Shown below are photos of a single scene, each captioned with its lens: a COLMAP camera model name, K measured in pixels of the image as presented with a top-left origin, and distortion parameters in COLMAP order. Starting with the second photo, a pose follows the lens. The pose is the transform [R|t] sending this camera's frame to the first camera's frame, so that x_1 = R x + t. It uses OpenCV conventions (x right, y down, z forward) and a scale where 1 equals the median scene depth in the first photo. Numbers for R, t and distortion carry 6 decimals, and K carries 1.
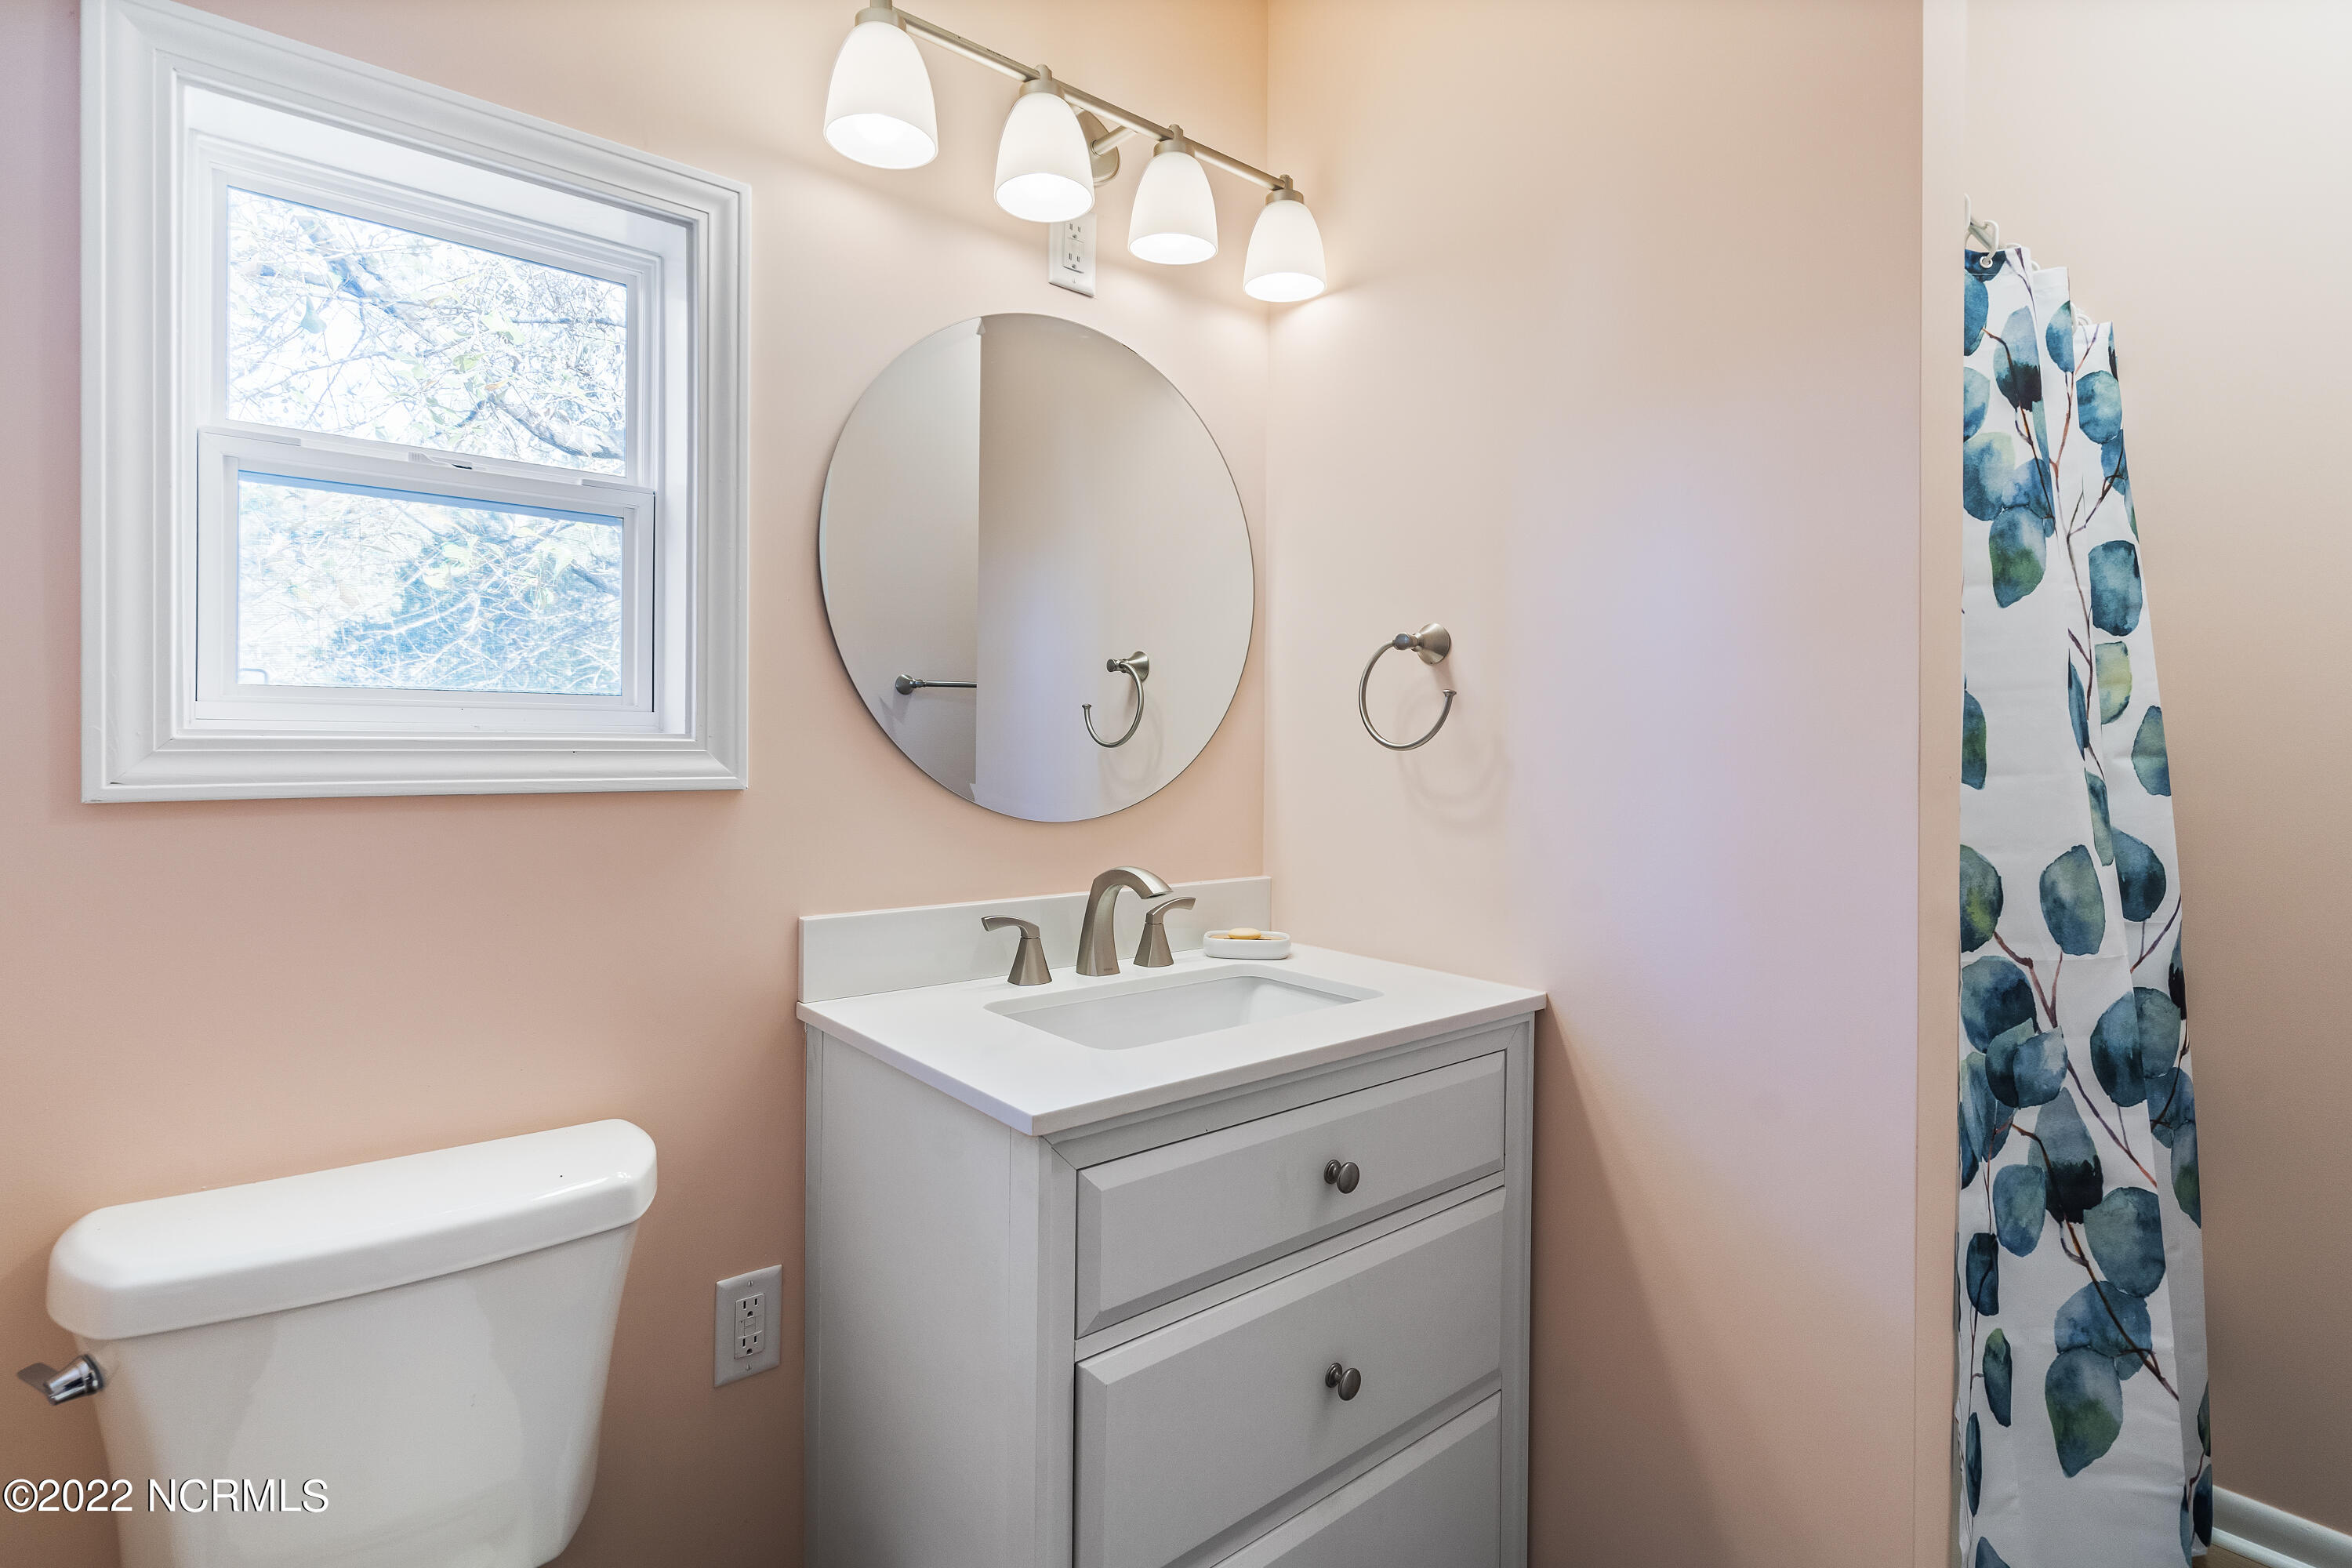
lens RADIAL K [[1151.3, 0, 1128.6], [0, 1151.3, 746.7], [0, 0, 1]] dist [0.000889, 0.005563]
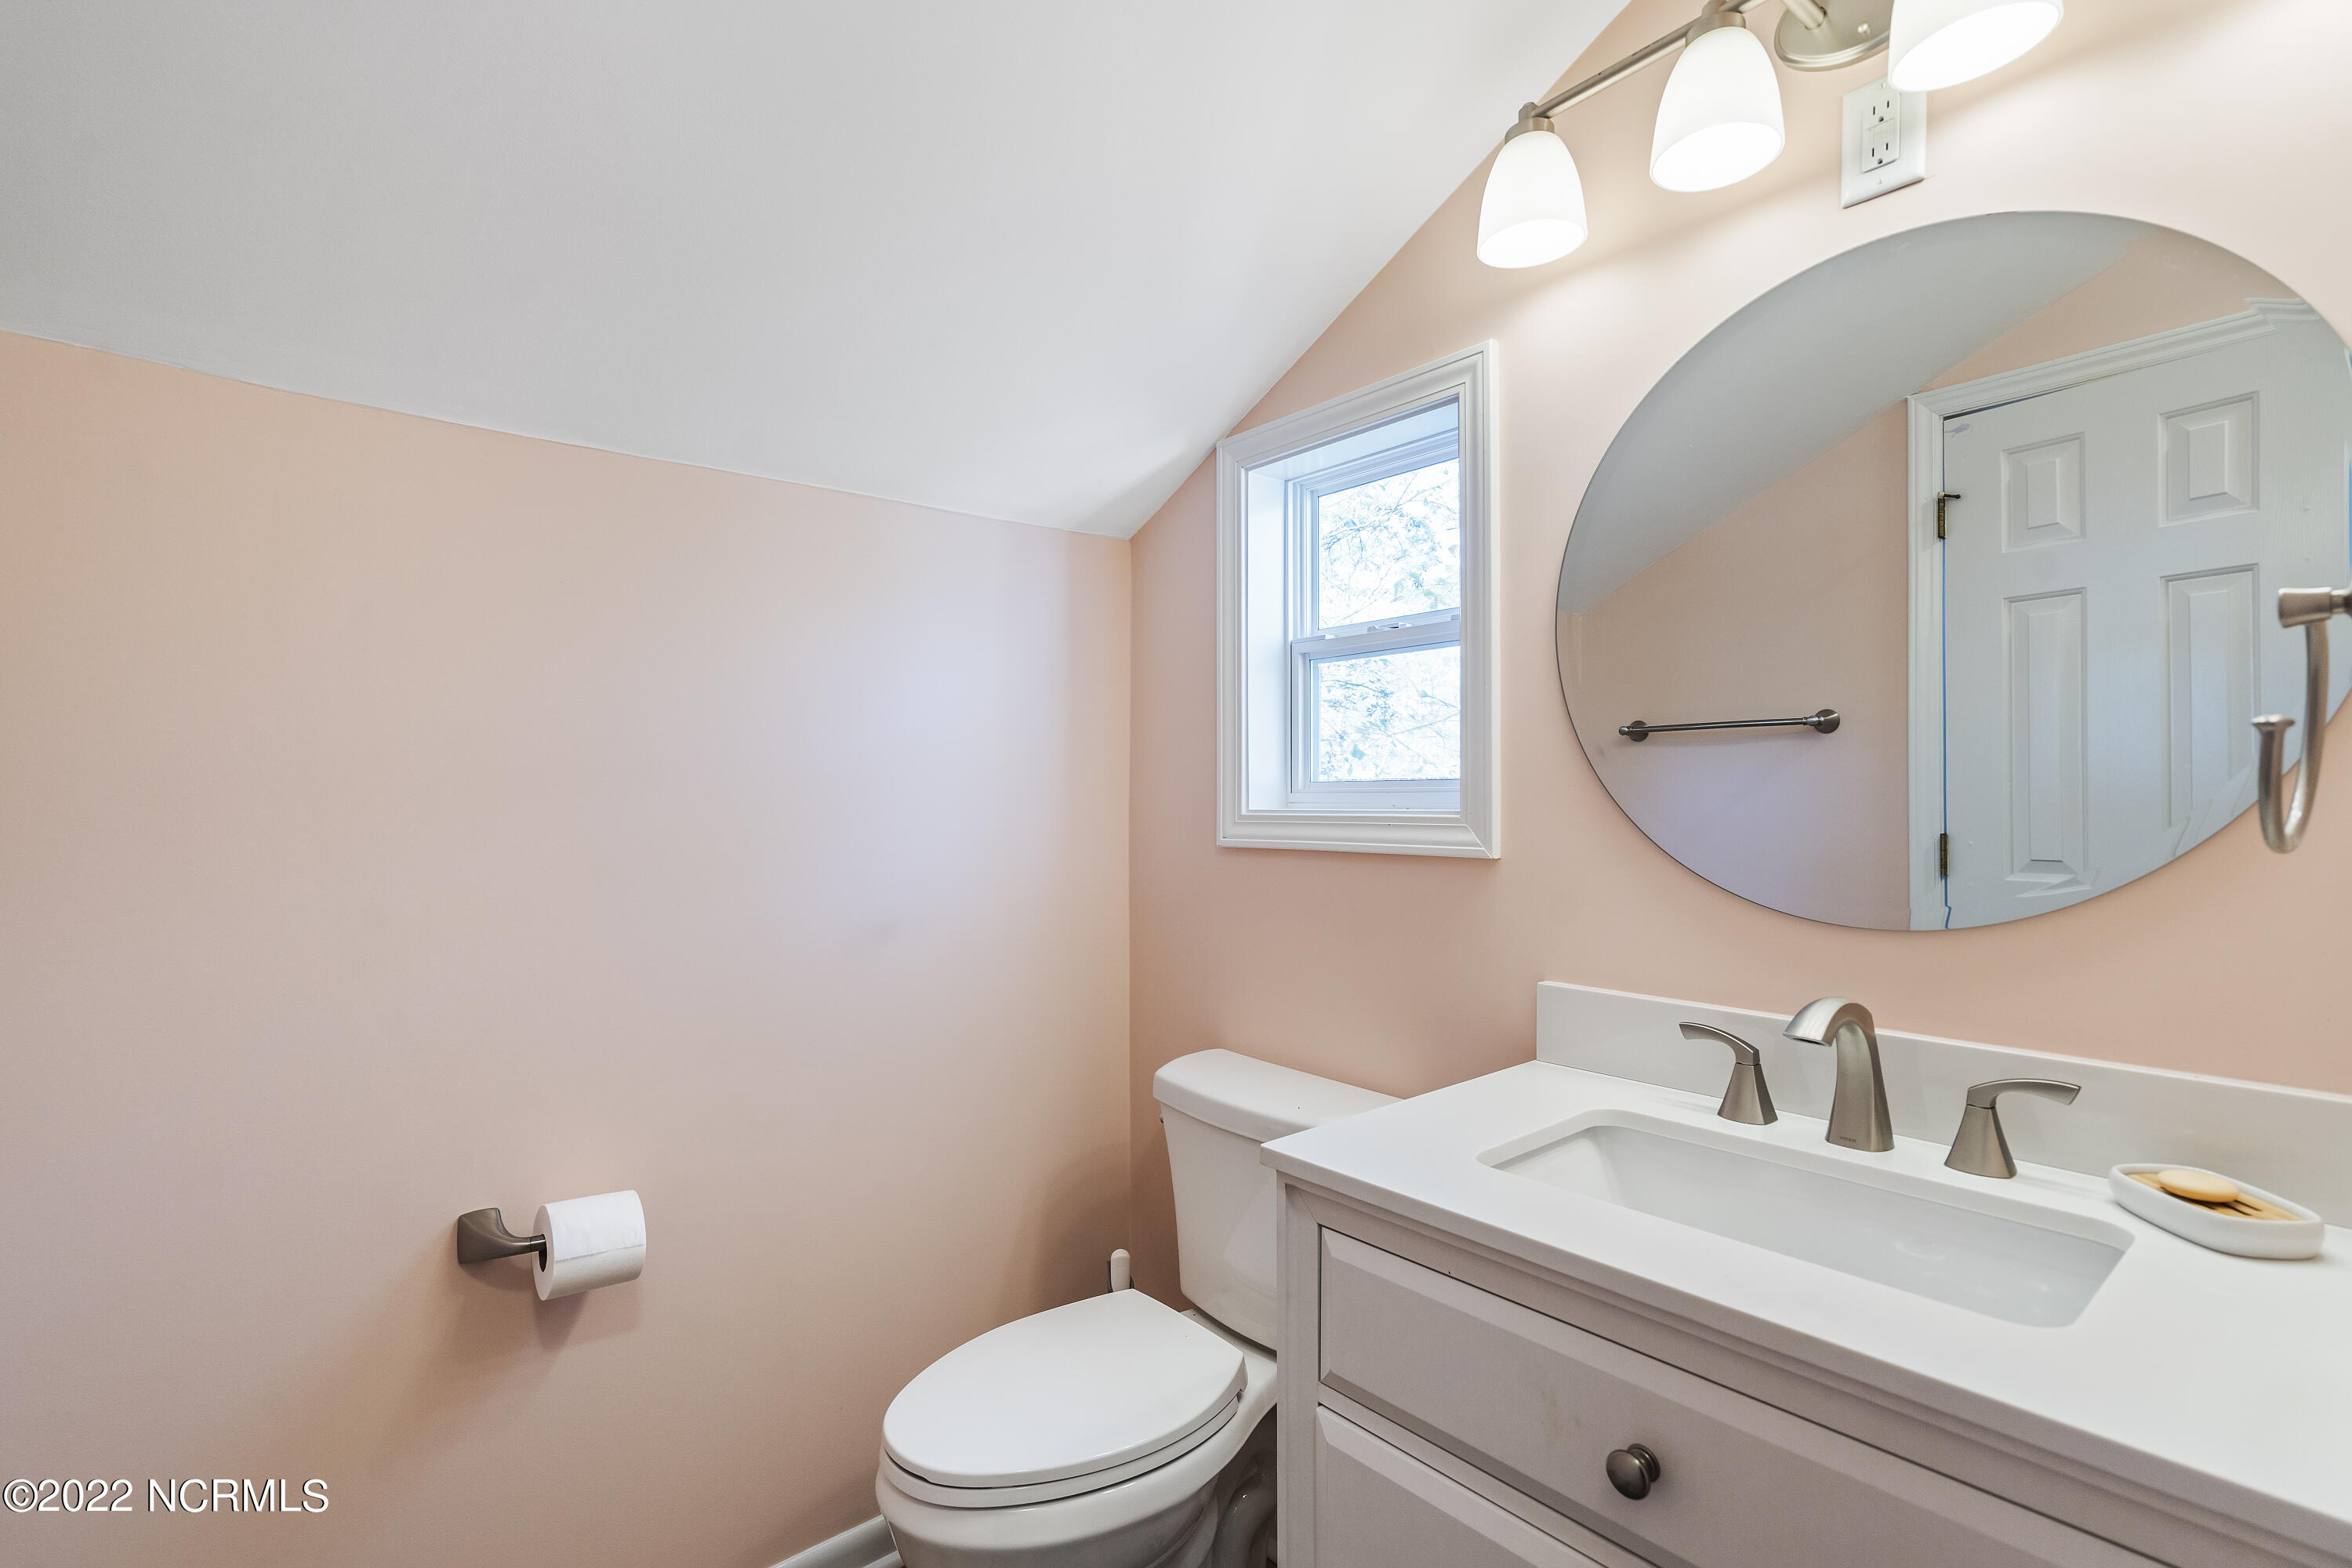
lens RADIAL K [[1091.5, 0, 1175.0], [0, 1091.5, 777.1], [0, 0, 1]] dist [-0.013842, -0.000127]
pose [[0.033698, -0.022725, -0.999174, 0.759739], [0.005817, 0.999729, -0.022541, -0.022867], [0.999415, -0.005053, 0.033821, 0.647640]]
